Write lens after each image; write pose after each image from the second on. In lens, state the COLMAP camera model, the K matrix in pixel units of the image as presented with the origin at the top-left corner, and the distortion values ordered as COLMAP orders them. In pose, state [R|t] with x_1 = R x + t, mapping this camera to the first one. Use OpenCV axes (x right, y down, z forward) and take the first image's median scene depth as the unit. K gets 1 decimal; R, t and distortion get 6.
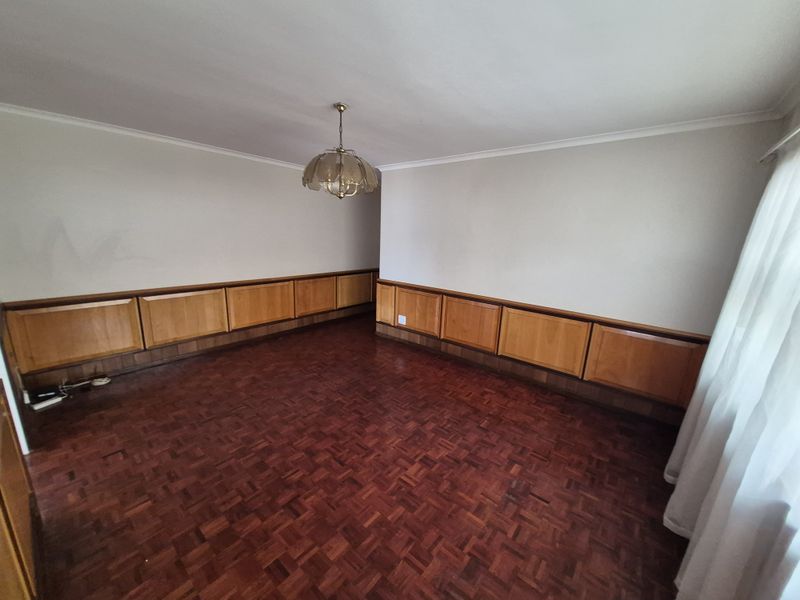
lens RADIAL K [[313.1, 0, 400.2], [0, 313.1, 303.7], [0, 0, 1]] dist [0.003045, -0.000889]
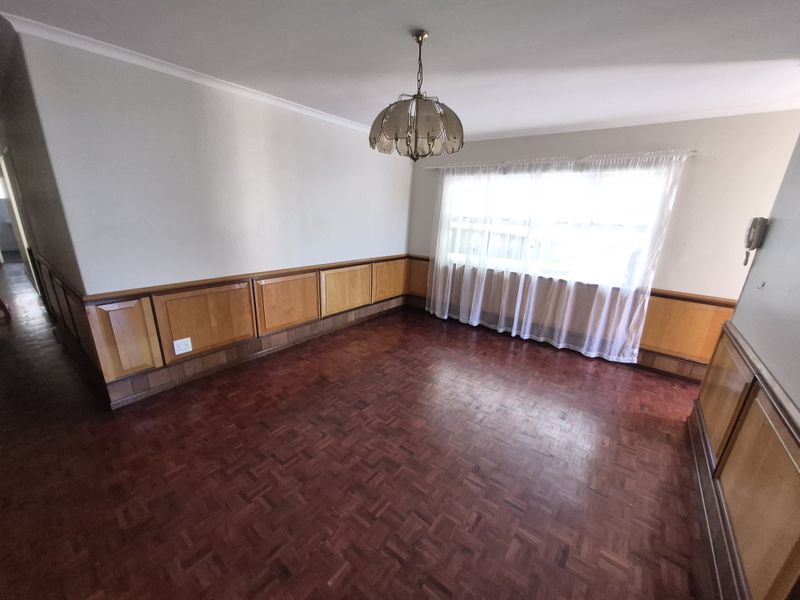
lens RADIAL K [[313.1, 0, 400.5], [0, 313.1, 299.0], [0, 0, 1]] dist [0.003045, -0.000889]
pose [[-0.043944, -0.303534, 0.951807, -0.668477], [0.184416, 0.933890, 0.306334, -0.166595], [-0.981865, 0.188990, 0.014938, 0.703284]]
